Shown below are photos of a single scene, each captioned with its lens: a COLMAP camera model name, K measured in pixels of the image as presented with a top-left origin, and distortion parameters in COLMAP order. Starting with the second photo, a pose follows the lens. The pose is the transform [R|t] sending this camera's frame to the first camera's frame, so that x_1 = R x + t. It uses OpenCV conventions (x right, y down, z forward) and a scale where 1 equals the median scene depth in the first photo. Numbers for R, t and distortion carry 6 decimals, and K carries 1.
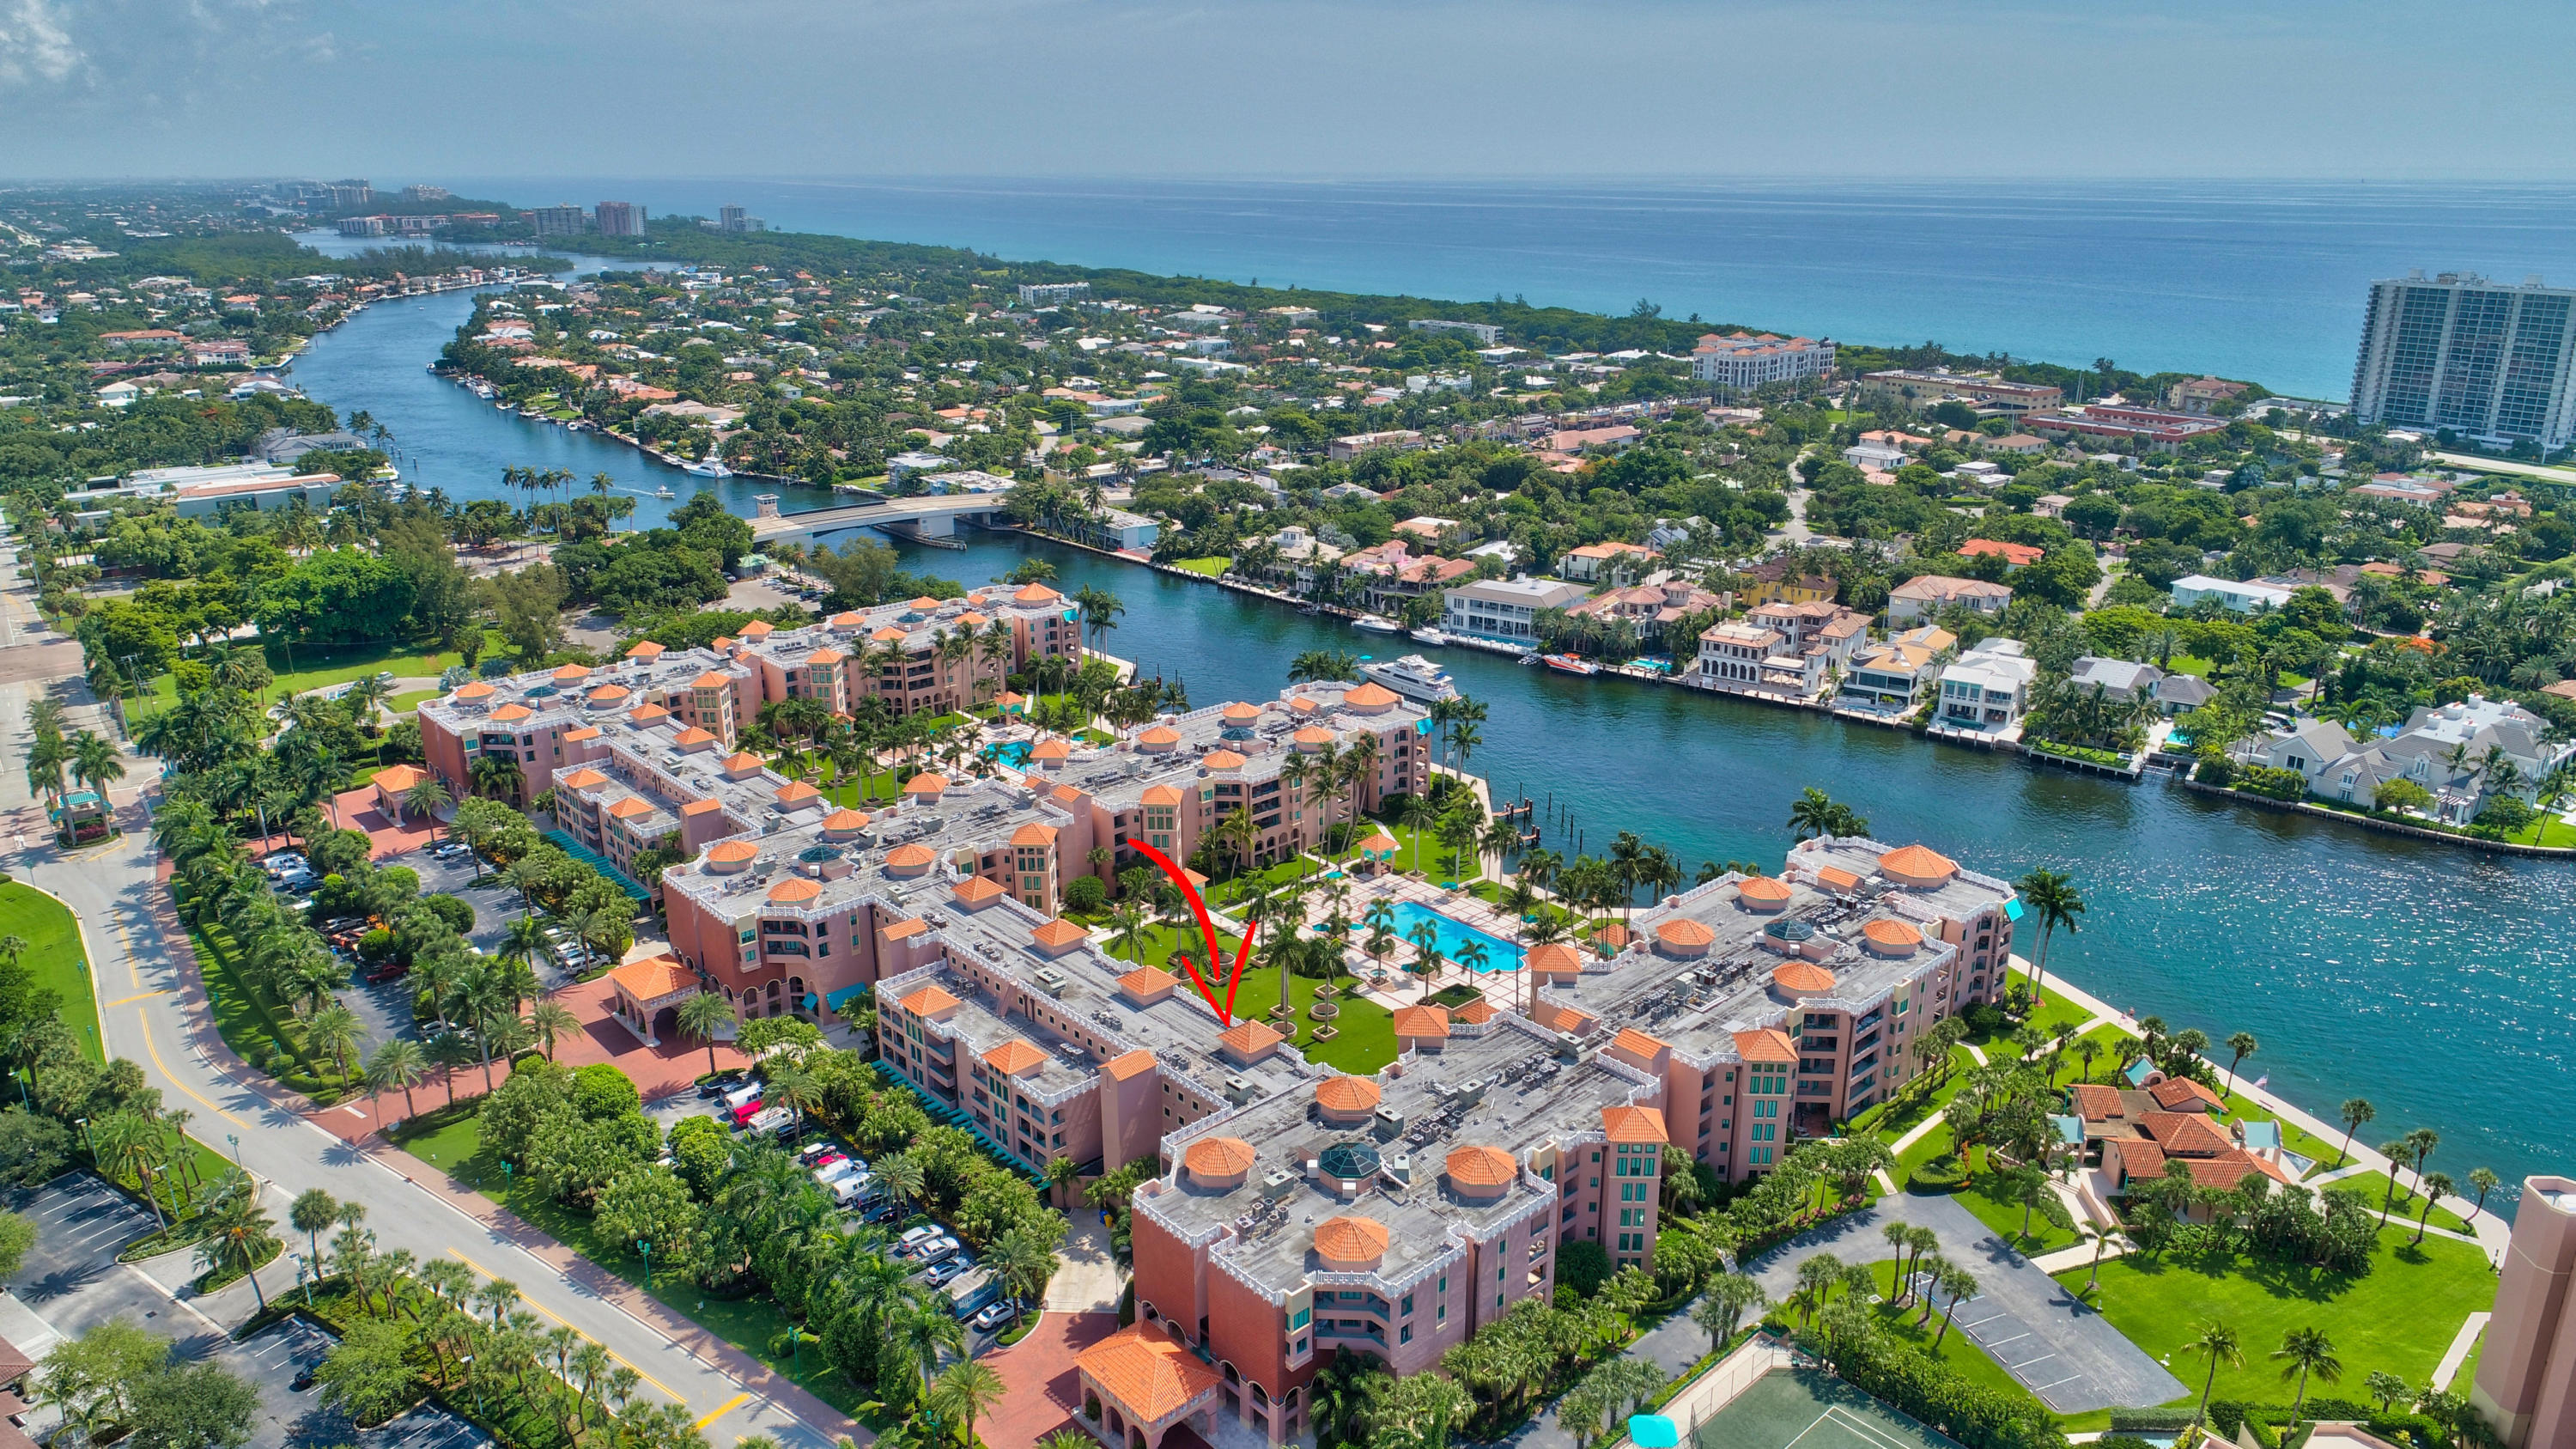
lens RADIAL K [[1720.2, 0, 1288.0], [0, 1720.2, 724.5], [0, 0, 1]] dist [0.000535, -0.007008]
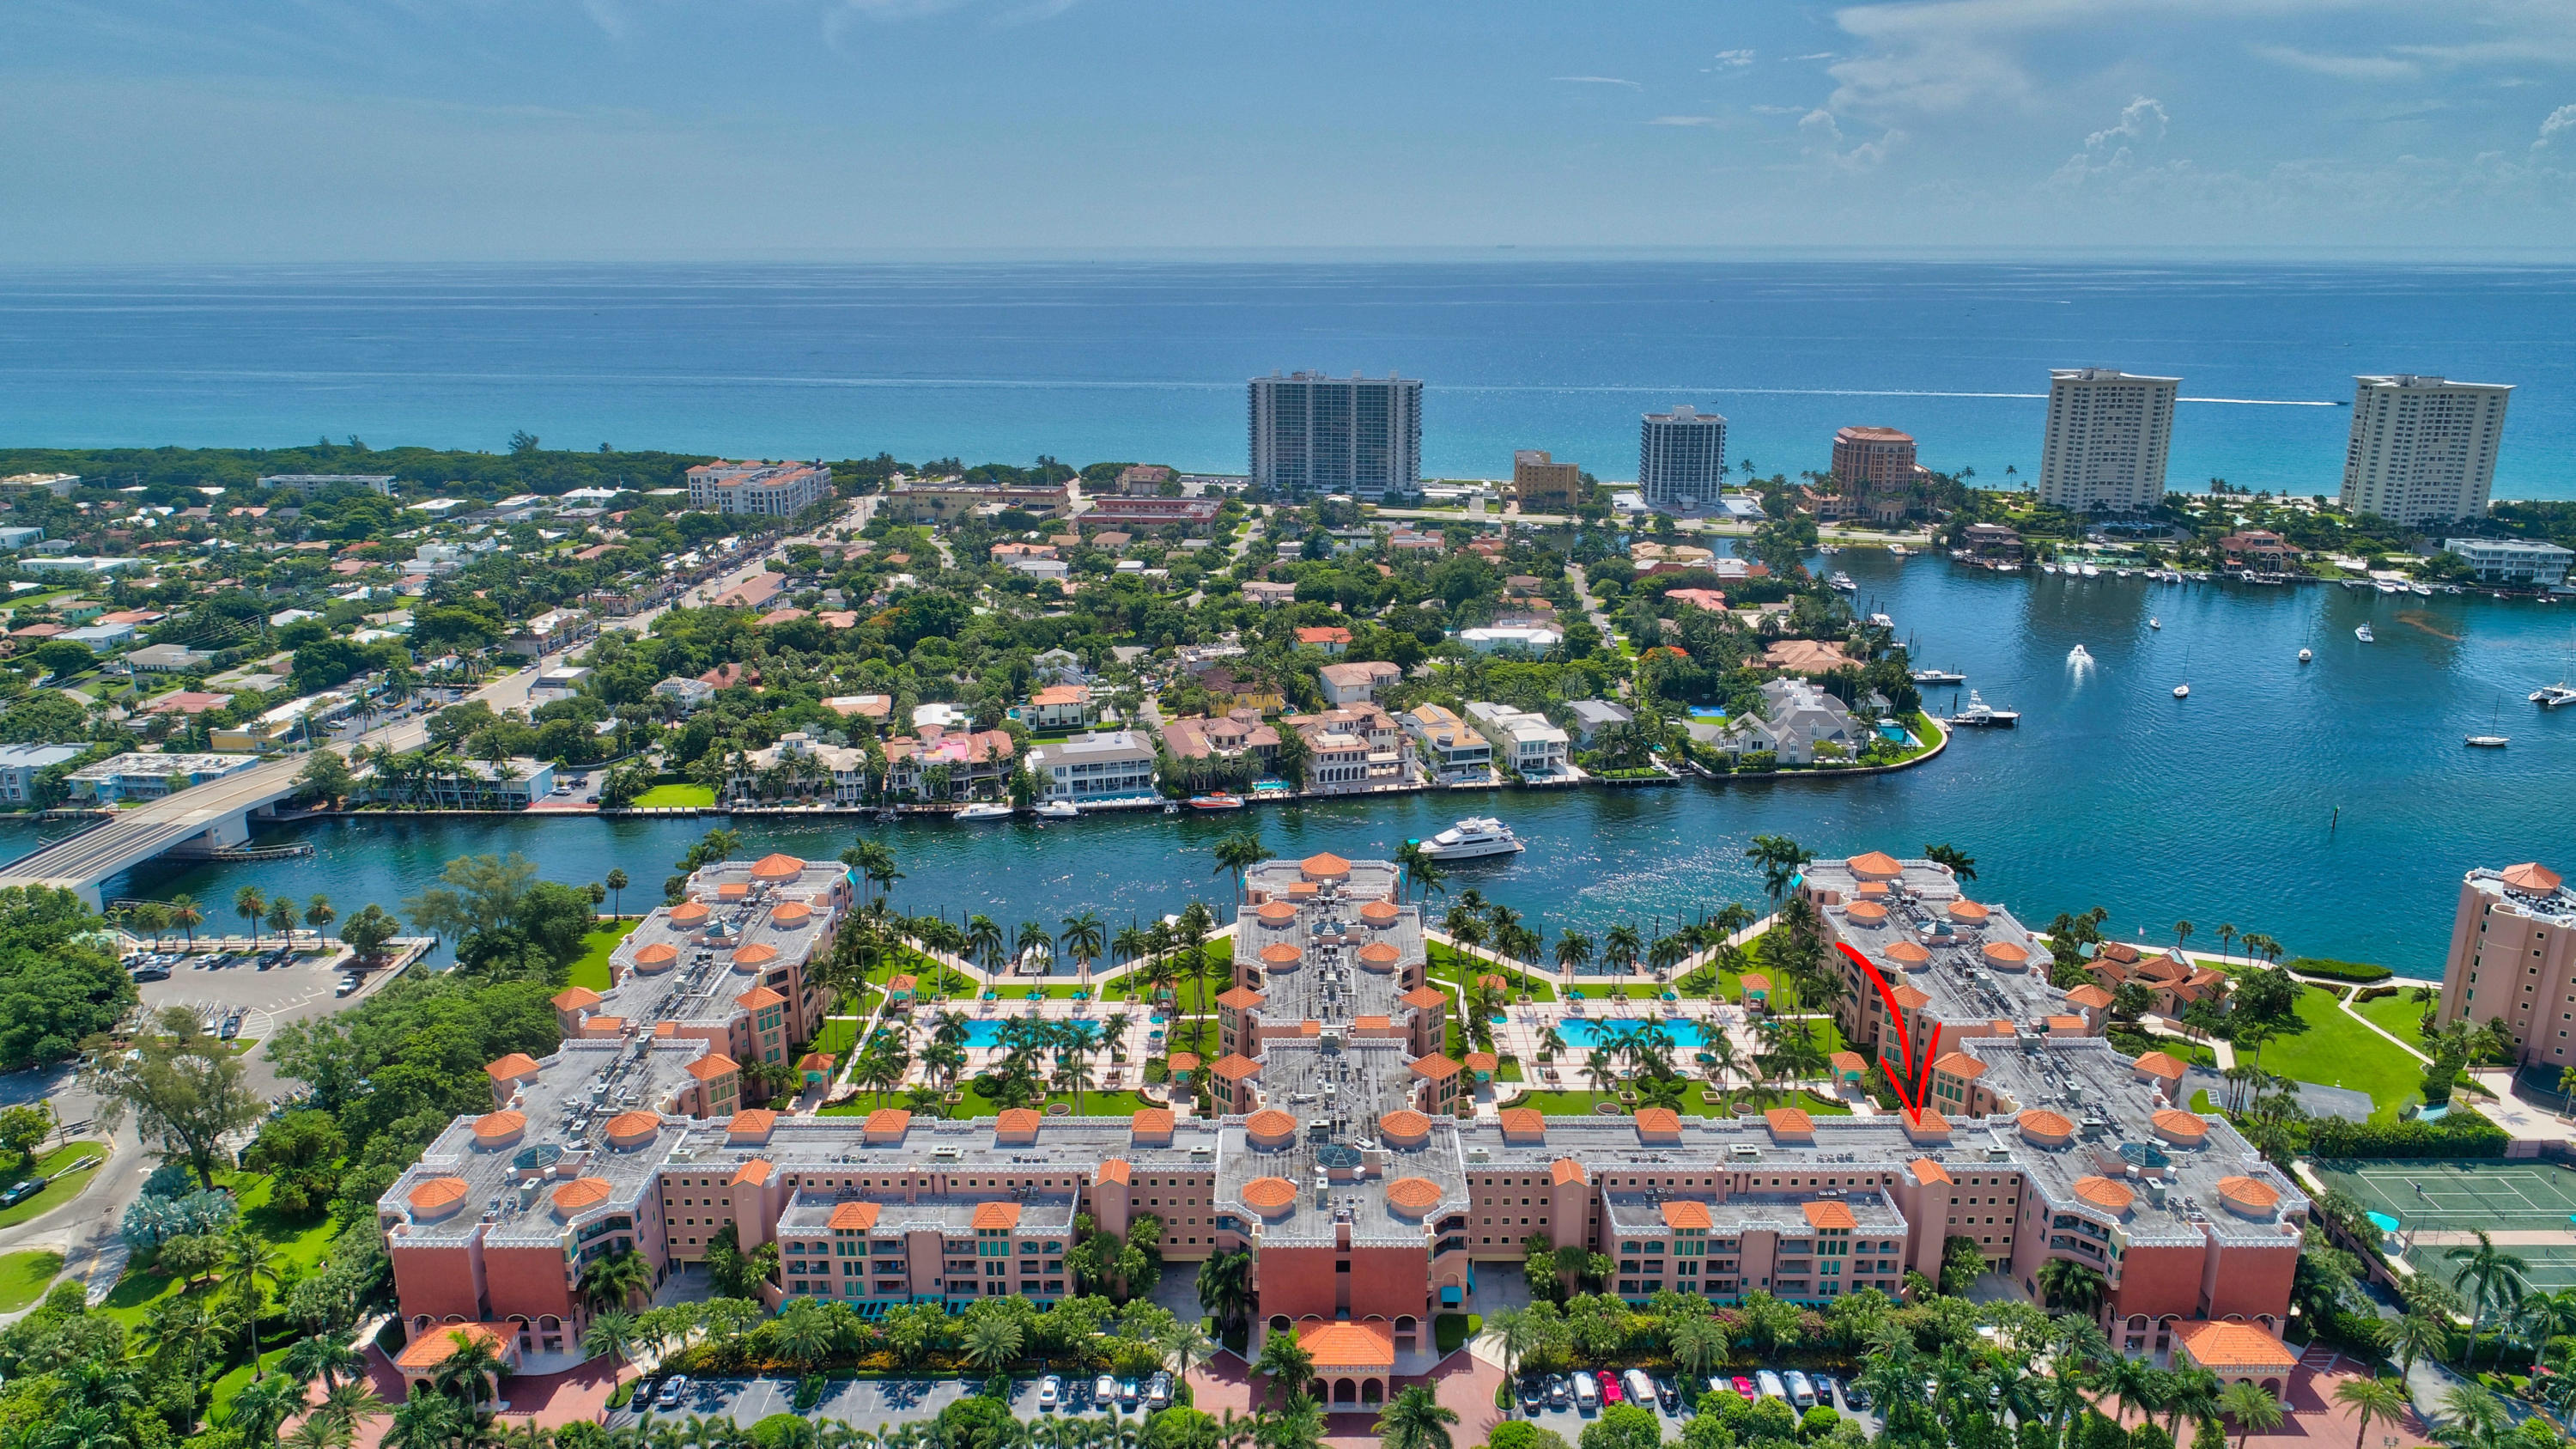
lens RADIAL K [[1720.2, 0, 1288.0], [0, 1720.2, 724.5], [0, 0, 1]] dist [0.000535, -0.007008]
pose [[0.674259, -0.198529, 0.711310, -0.576670], [0.228946, 0.971927, 0.054247, -0.133515], [-0.702110, 0.126274, 0.700782, 0.209001]]
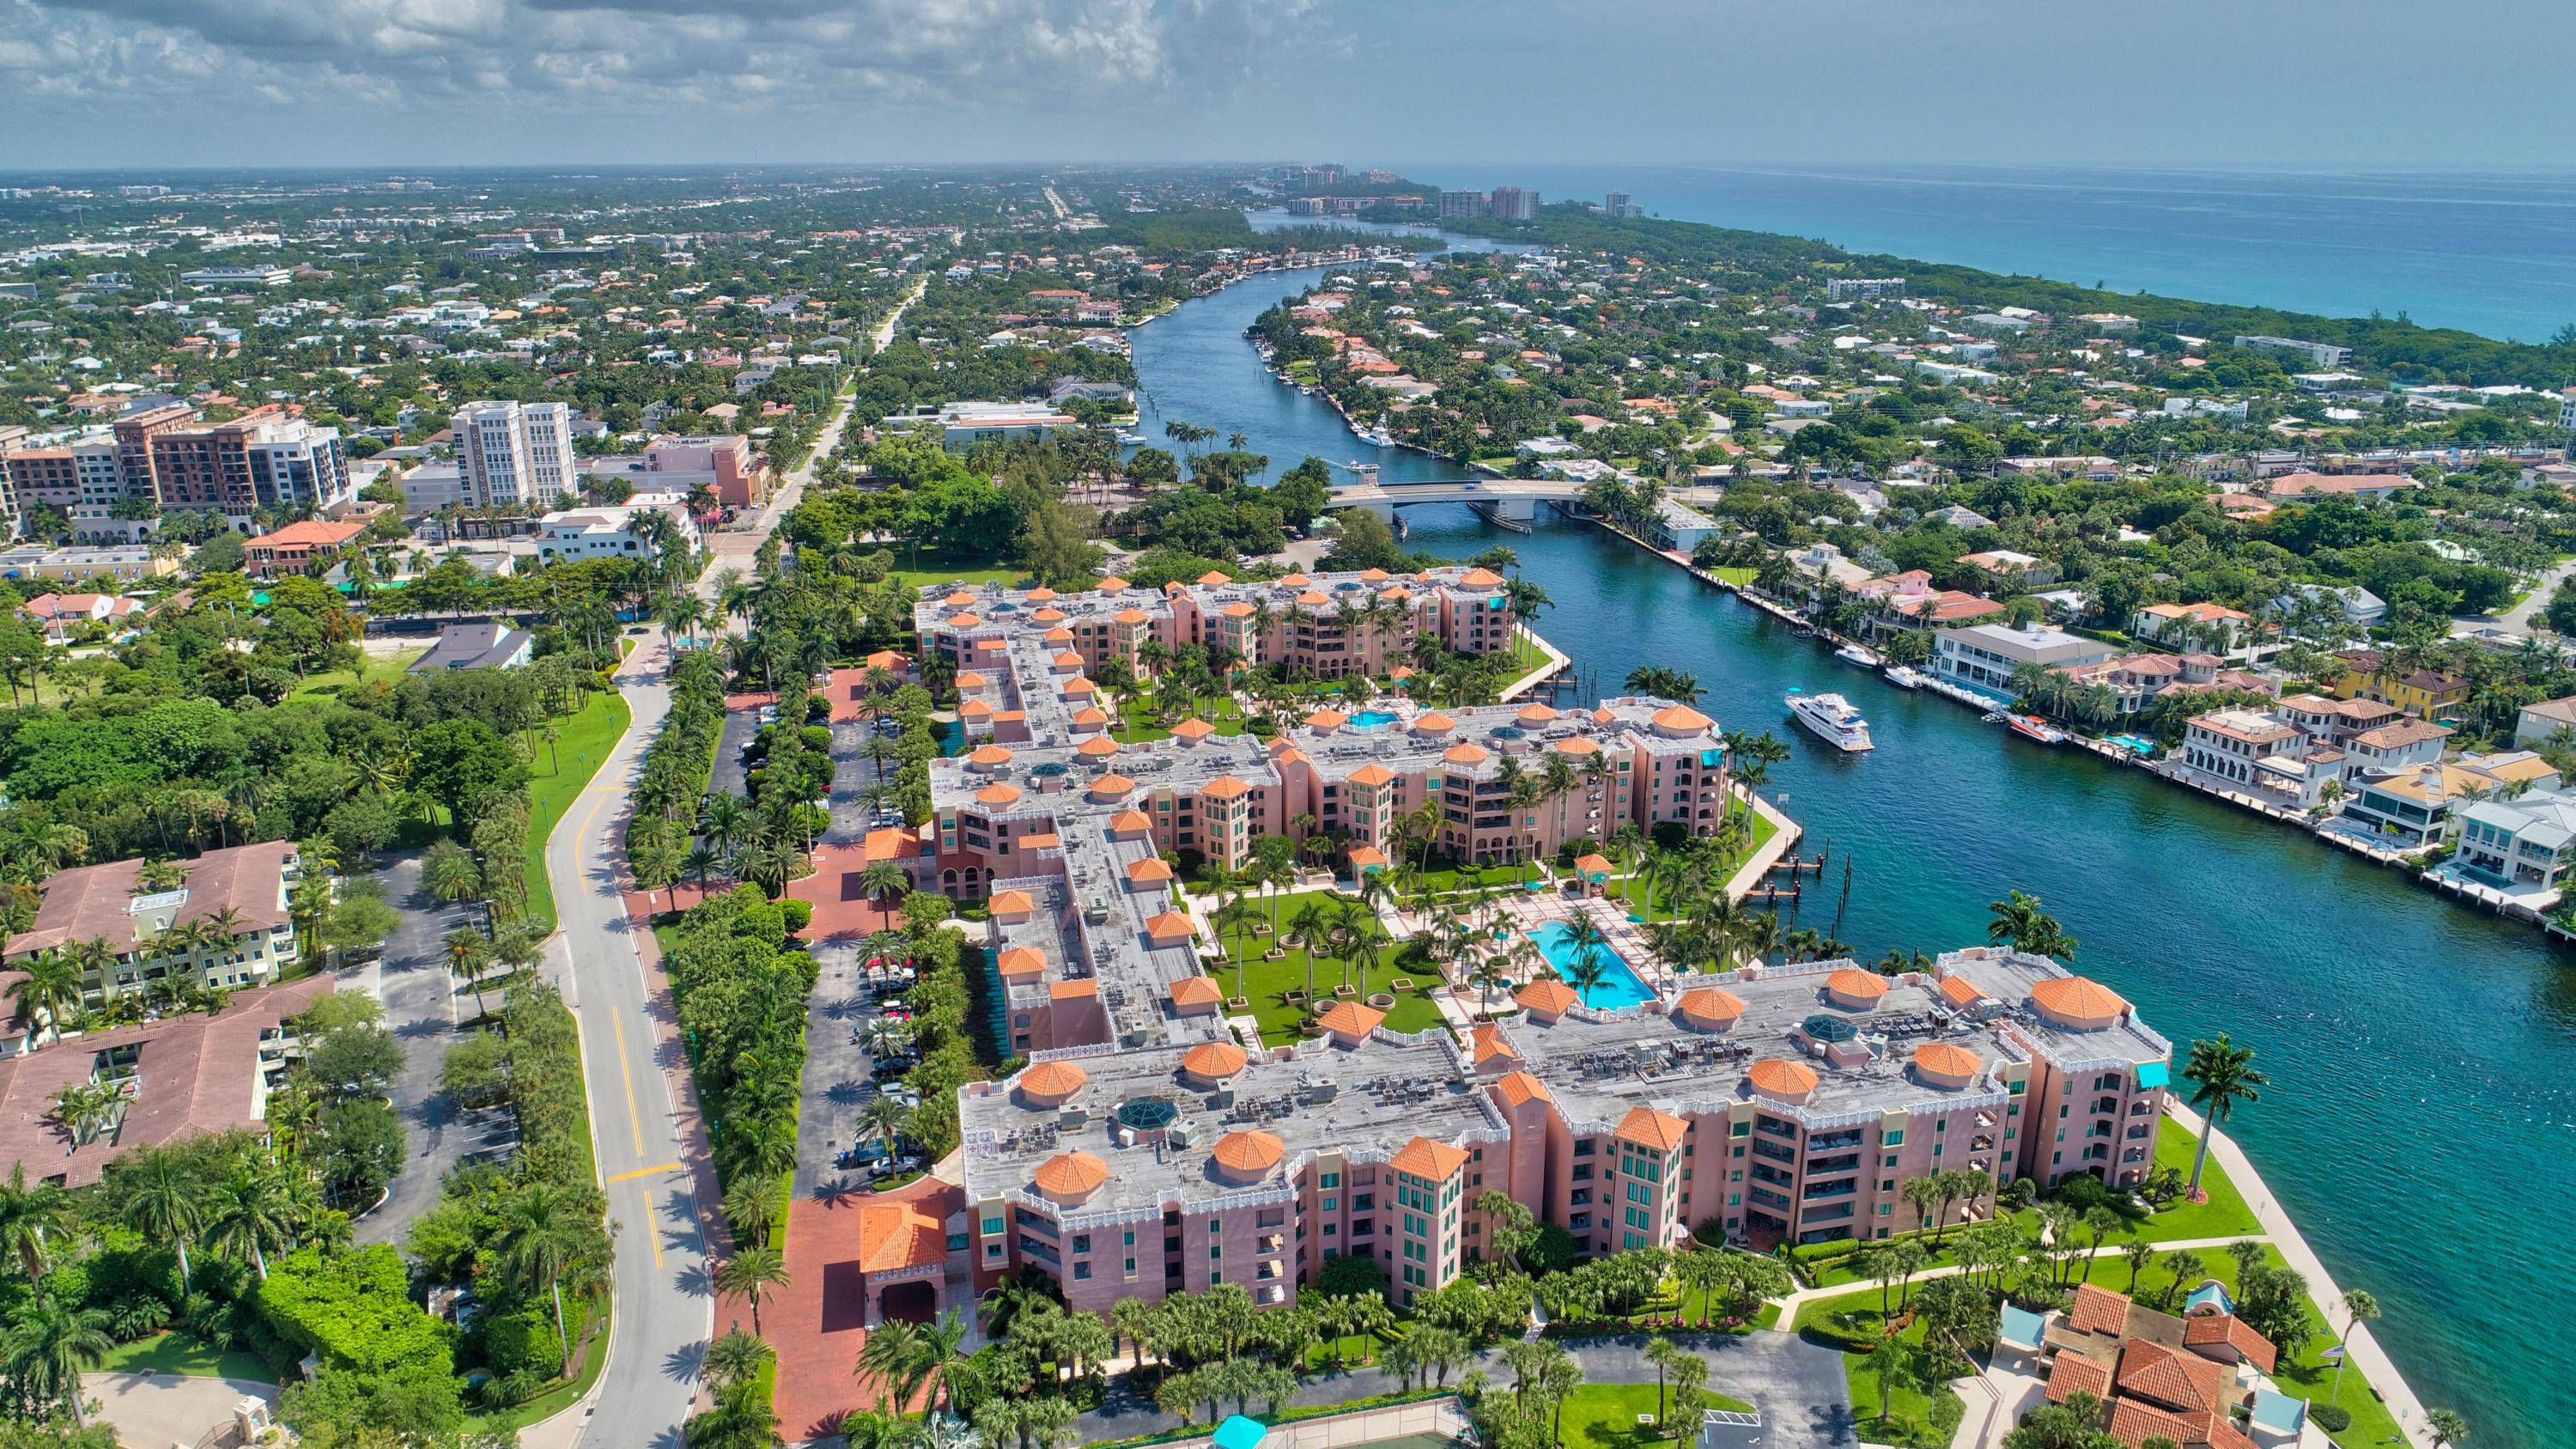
lens RADIAL K [[1720.2, 0, 1288.0], [0, 1720.2, 724.5], [0, 0, 1]] dist [0.000535, -0.007008]
pose [[0.870107, 0.156477, -0.467363, 0.248300], [-0.153161, 0.987159, 0.045364, -0.018996], [0.468460, 0.032110, 0.882901, 0.042726]]
